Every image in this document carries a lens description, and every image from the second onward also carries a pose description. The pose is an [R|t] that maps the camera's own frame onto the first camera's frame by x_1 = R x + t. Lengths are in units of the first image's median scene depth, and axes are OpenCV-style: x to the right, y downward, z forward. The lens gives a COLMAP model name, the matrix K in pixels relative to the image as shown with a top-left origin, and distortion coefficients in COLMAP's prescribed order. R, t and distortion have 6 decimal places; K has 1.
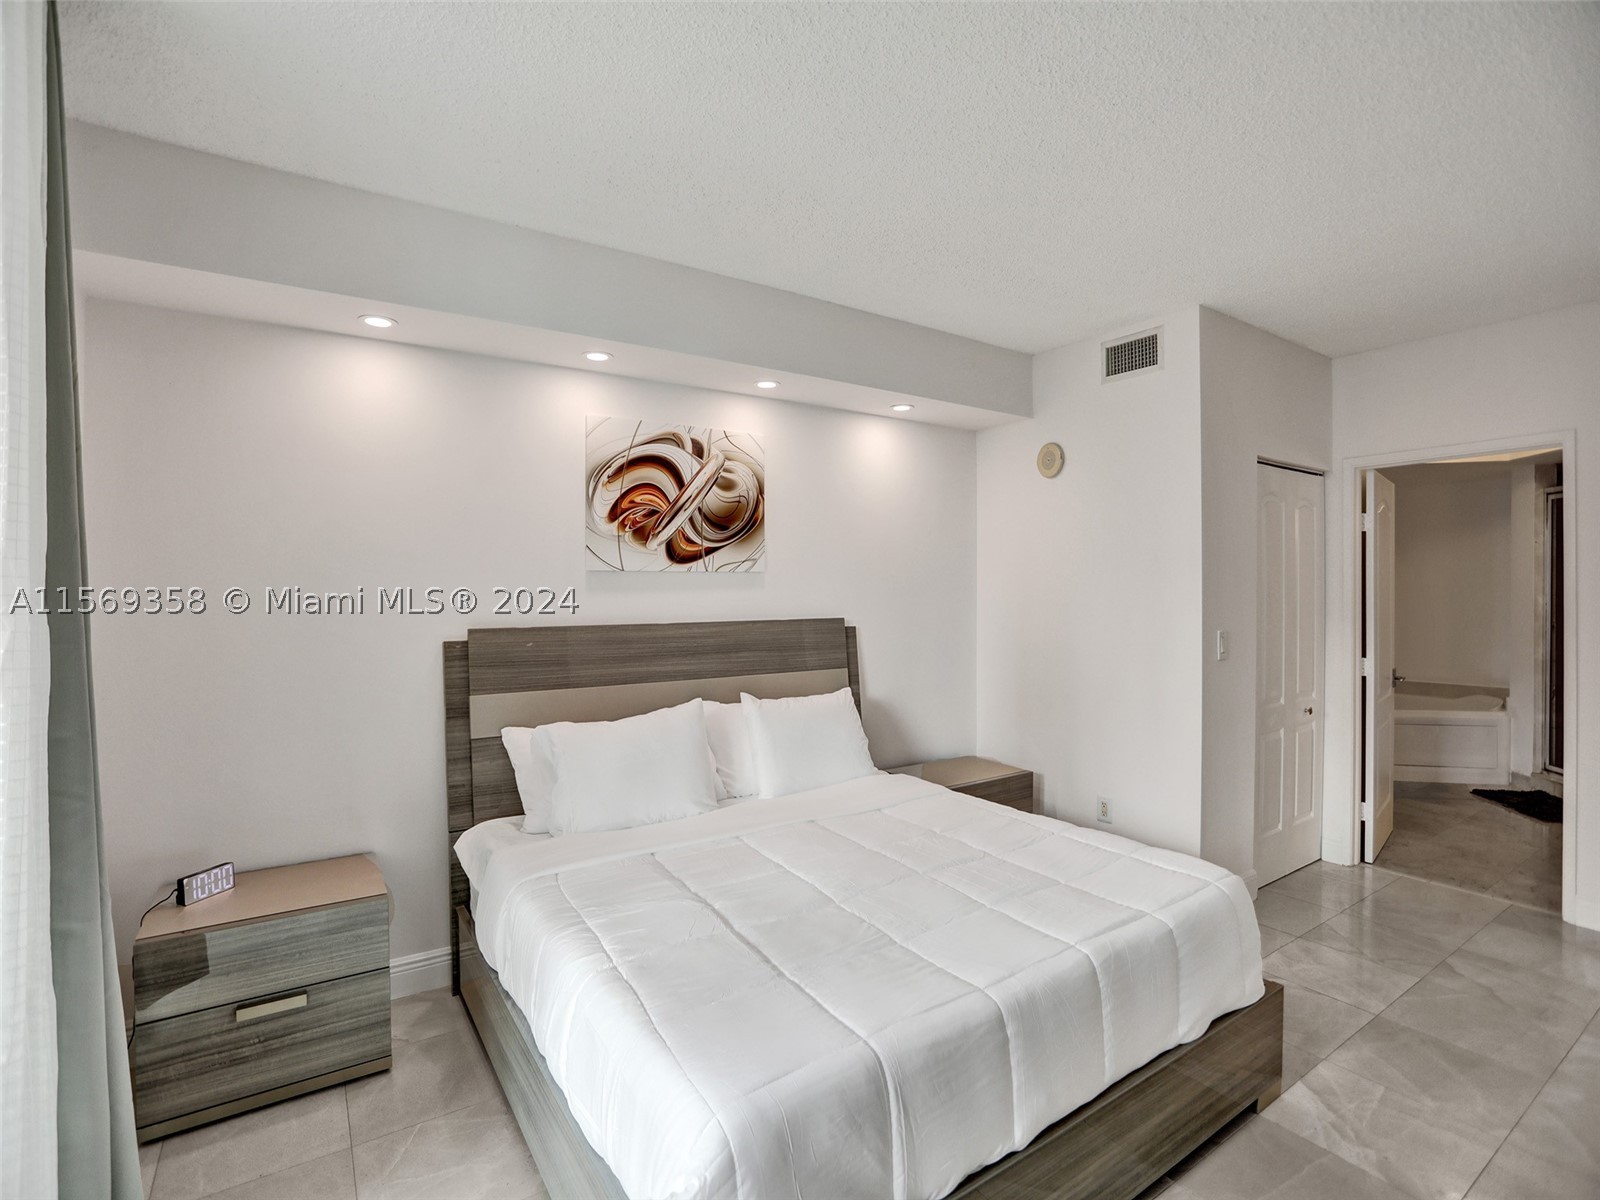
lens RADIAL K [[764.6, 0, 800.0], [0, 764.6, 600.0], [0, 0, 1]] dist [-0.059134, 0.022847]
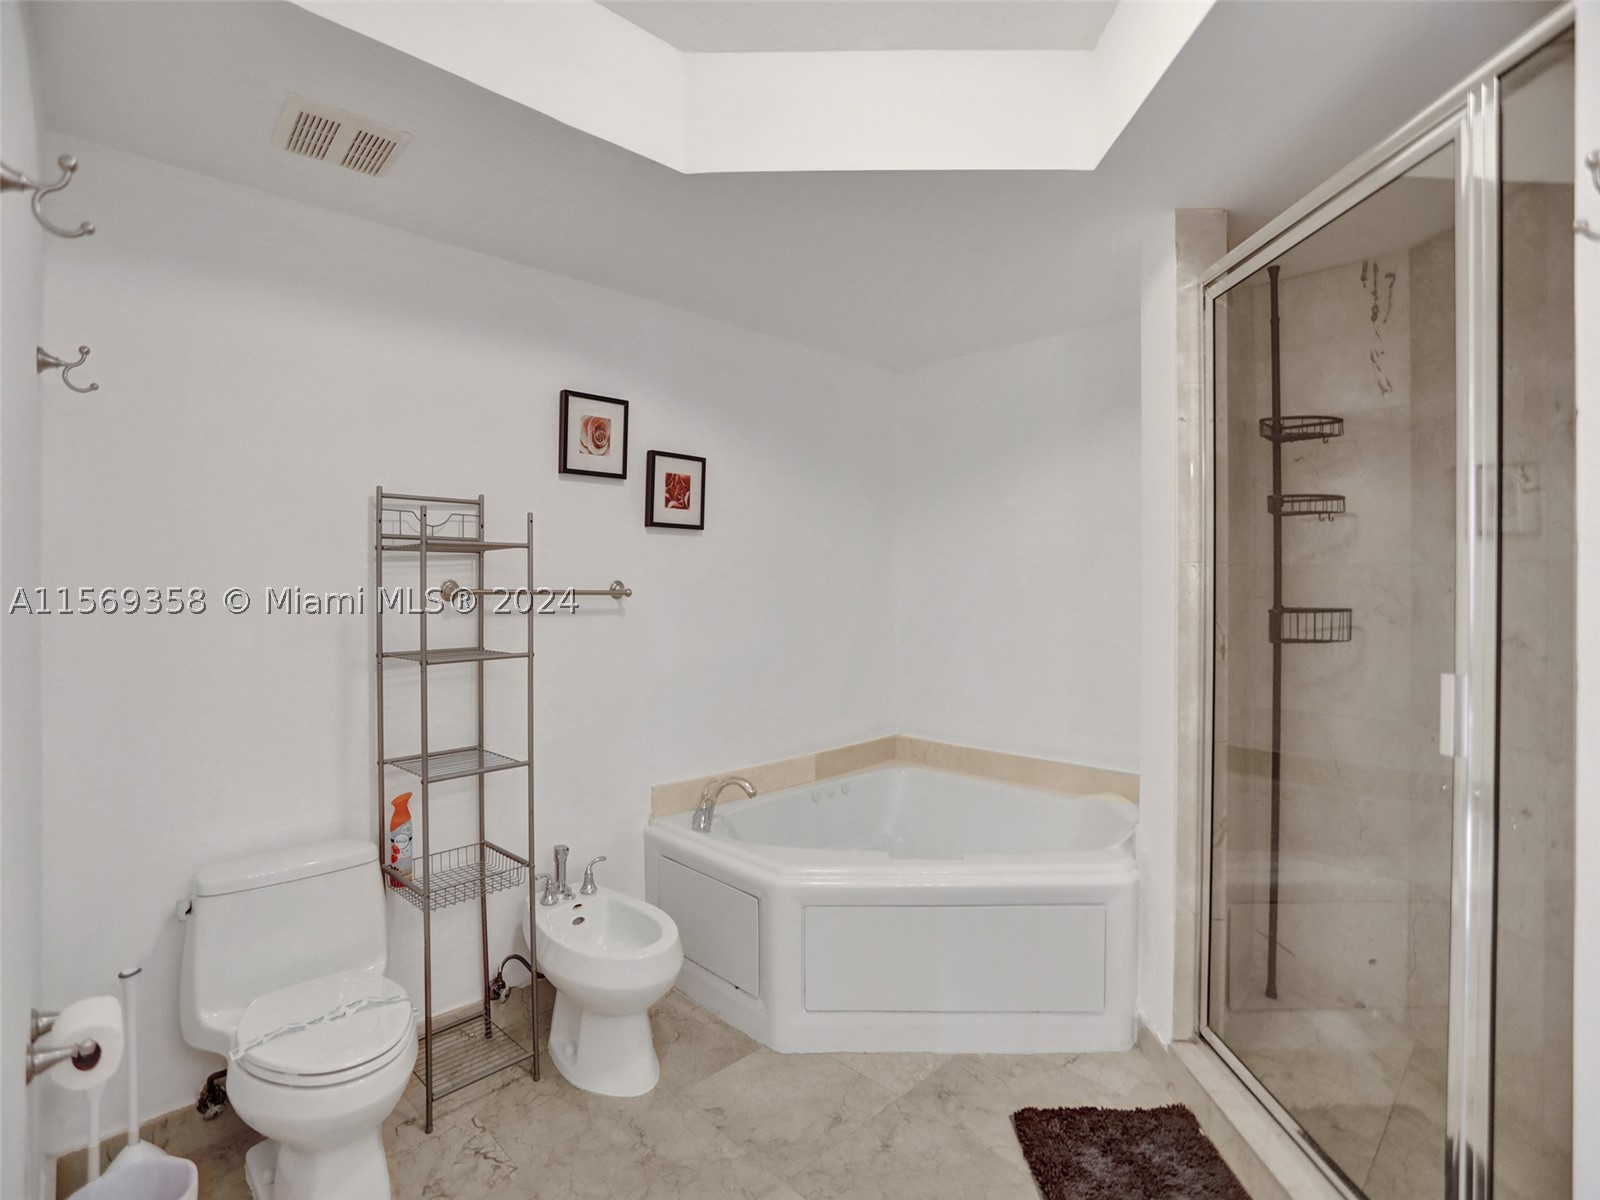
lens RADIAL K [[782.7, 0, 793.9], [0, 782.7, 579.8], [0, 0, 1]] dist [-0.064298, 0.028413]
pose [[0.985750, 0.012160, 0.167776, 0.733984], [-0.009996, 0.999856, -0.013739, 0.008454], [-0.167919, 0.011866, 0.985729, 0.646378]]
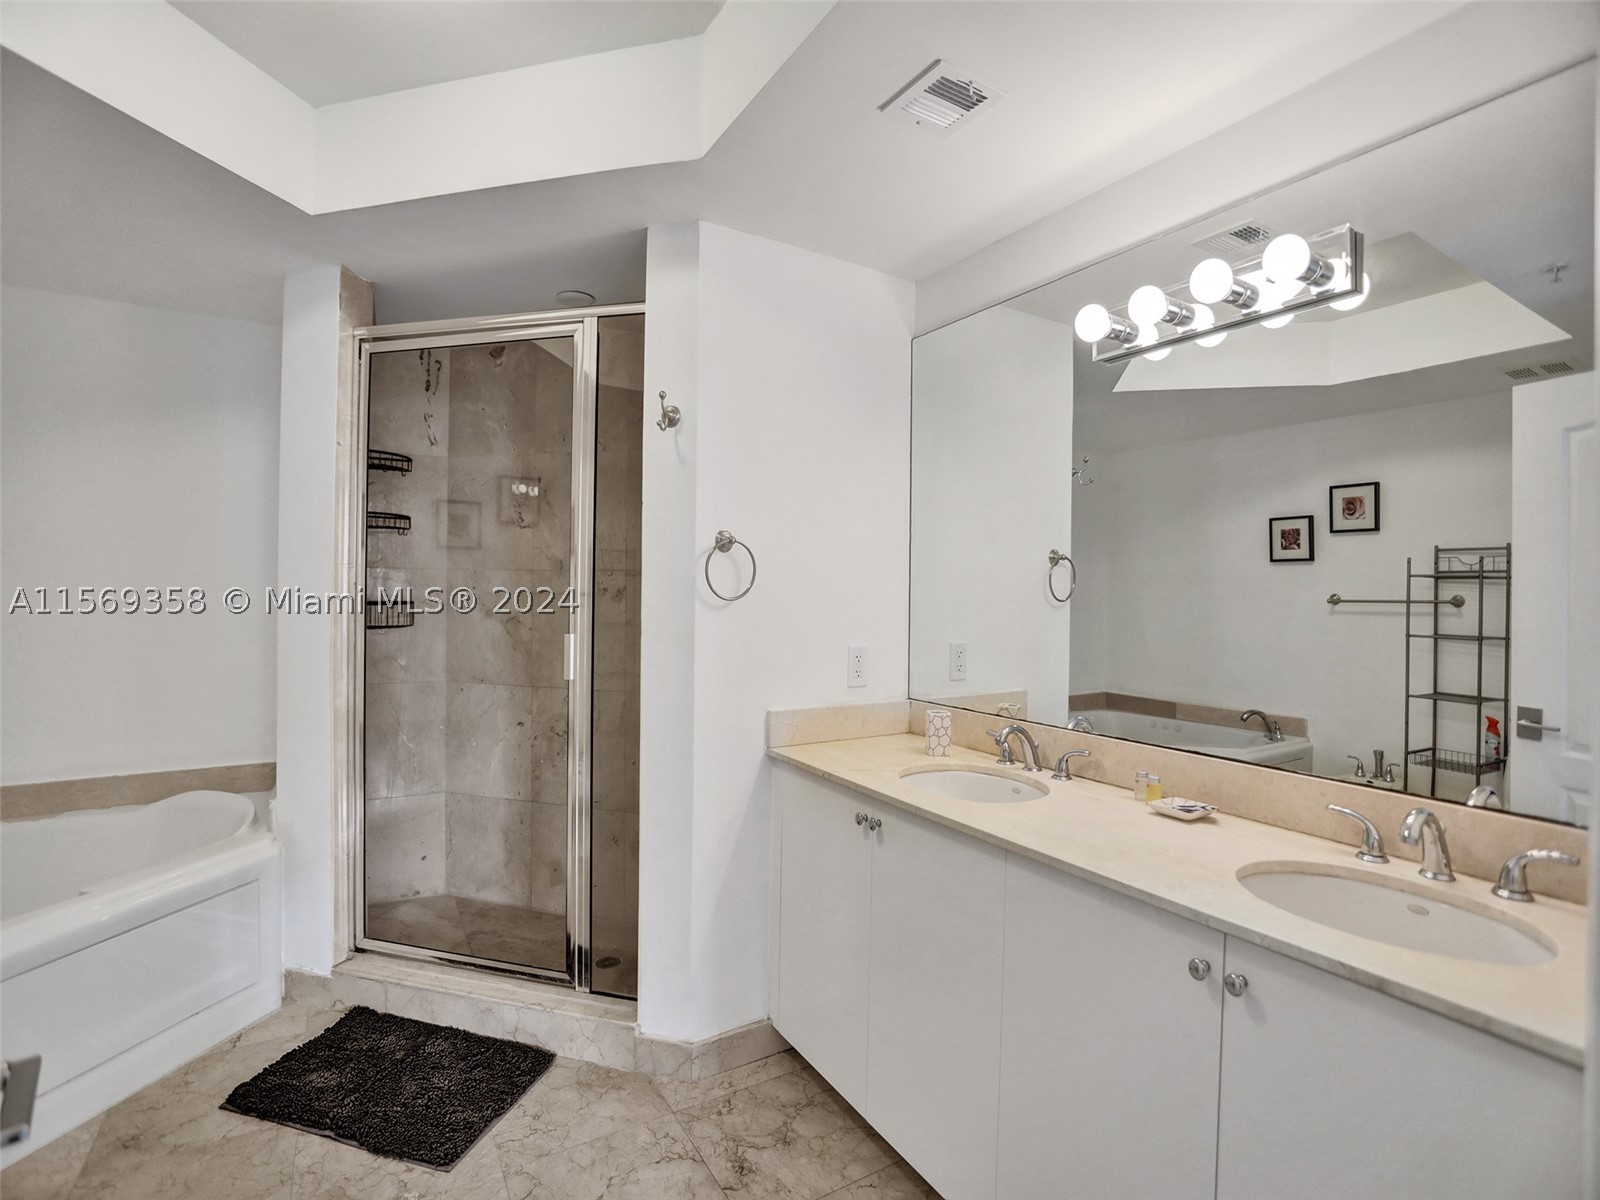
lens RADIAL K [[764.6, 0, 800.0], [0, 764.6, 600.0], [0, 0, 1]] dist [-0.059134, 0.022847]
pose [[0.059254, -0.002217, 0.998241, 0.562917], [-0.005684, 0.999981, 0.002559, 0.011425], [-0.998227, -0.005826, 0.059240, 0.691148]]
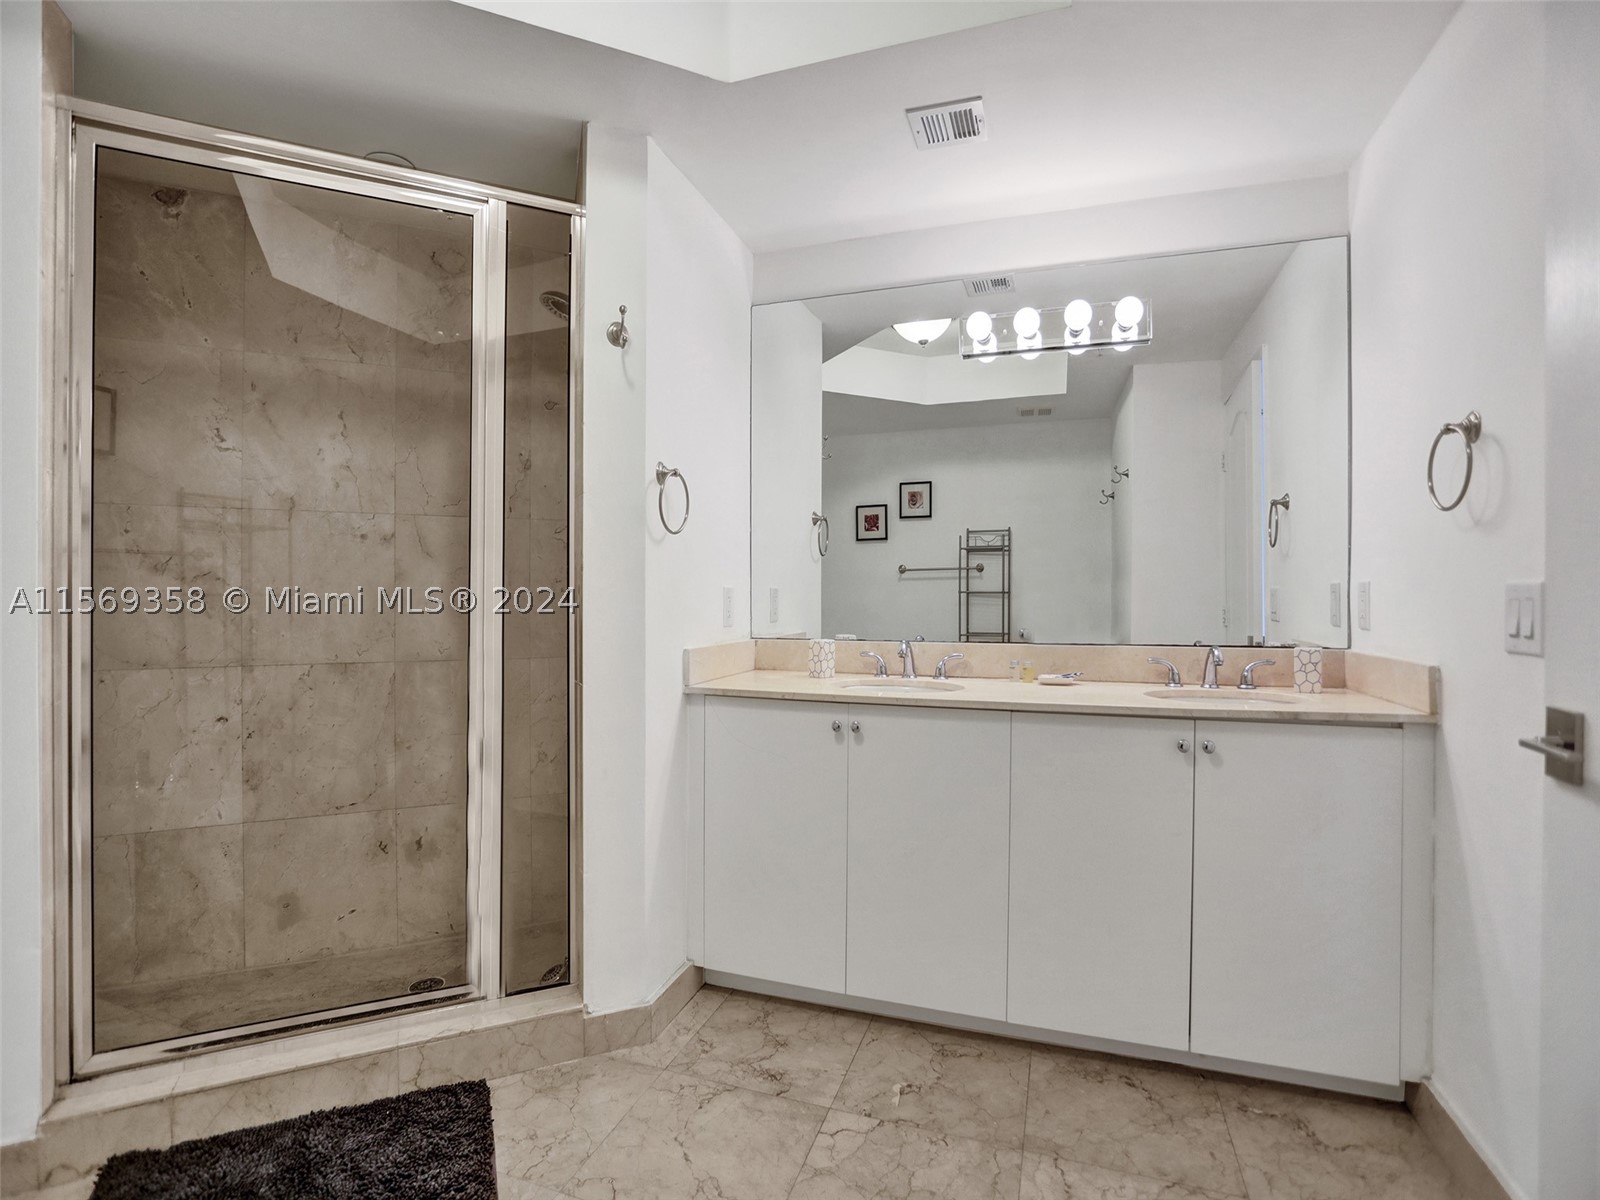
lens RADIAL K [[764.6, 0, 800.0], [0, 764.6, 600.0], [0, 0, 1]] dist [-0.059134, 0.022847]
pose [[-0.589193, 0.001248, 0.807992, 0.605405], [0.012792, 0.999888, 0.007784, 0.043850], [-0.807891, 0.014922, -0.589143, 0.924888]]
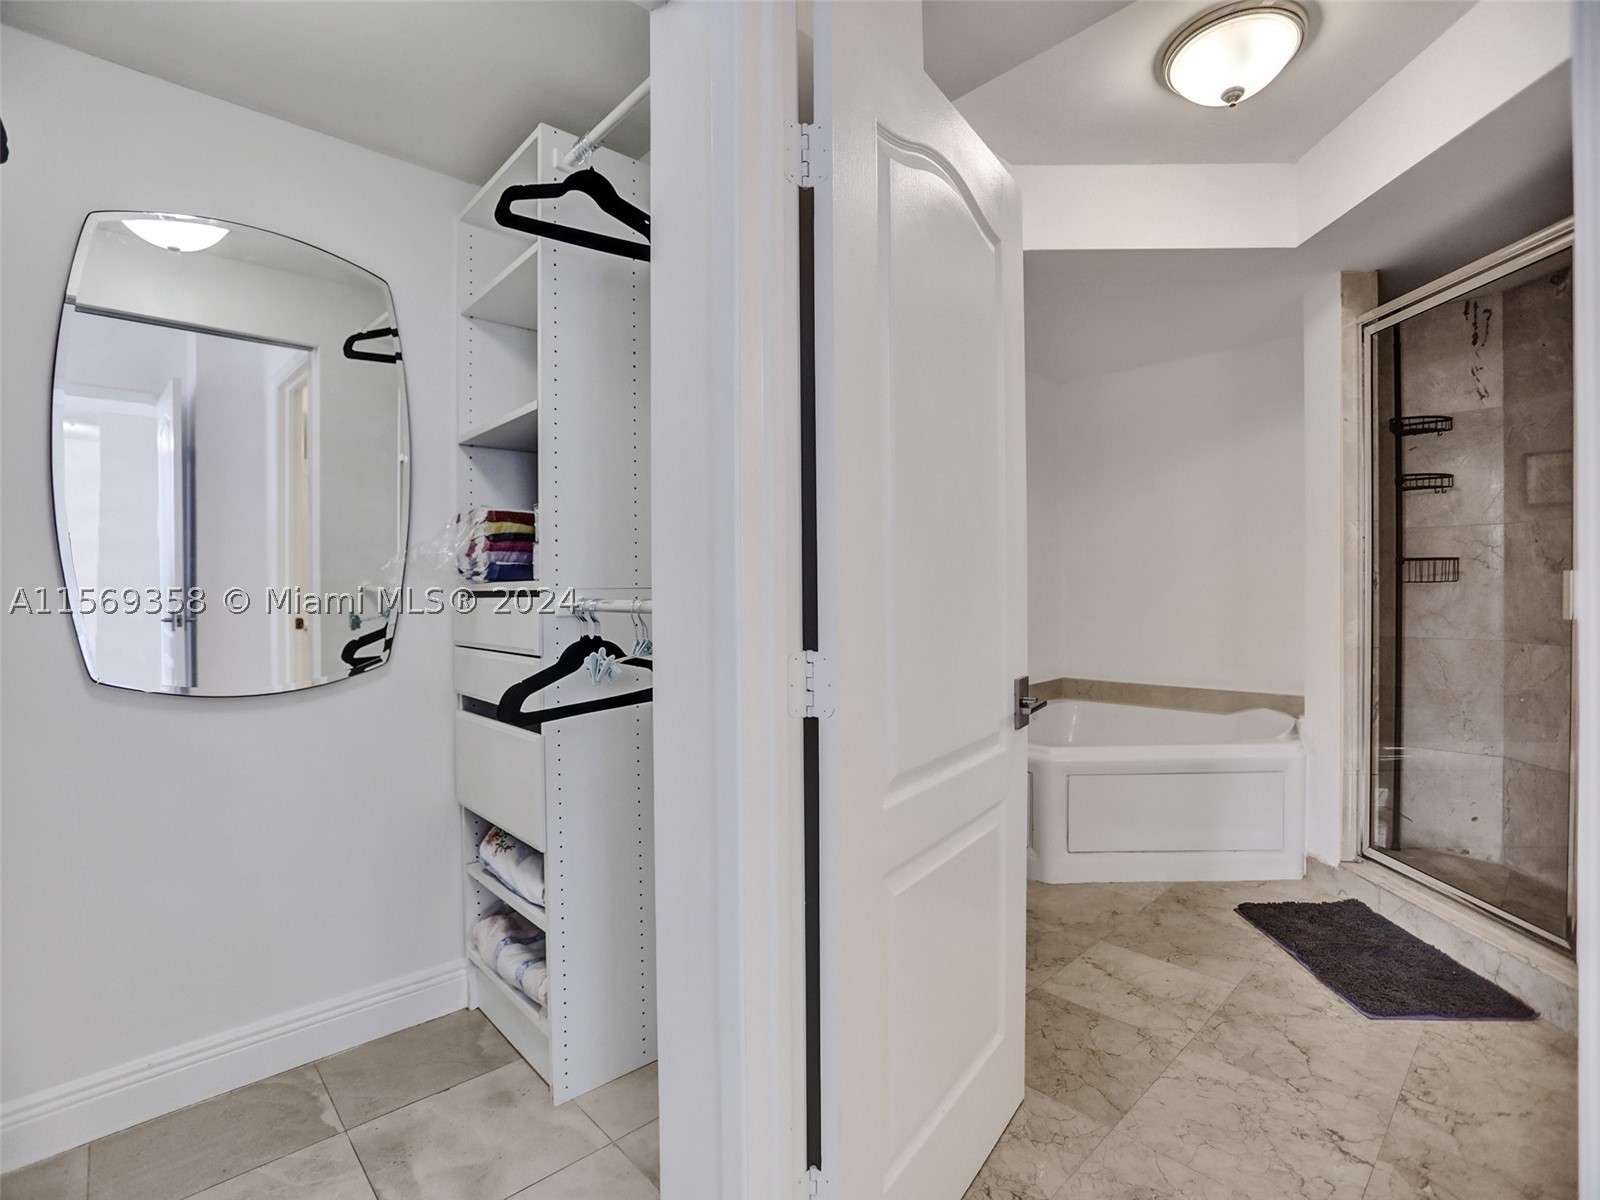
lens RADIAL K [[756.5, 0, 800.0], [0, 756.5, 600.0], [0, 0, 1]] dist [-0.016884, 0.000173]
pose [[0.987877, -0.001799, 0.155230, 0.529232], [0.002482, 0.999988, -0.004204, 0.049324], [-0.155221, 0.004539, 0.987869, 0.530493]]
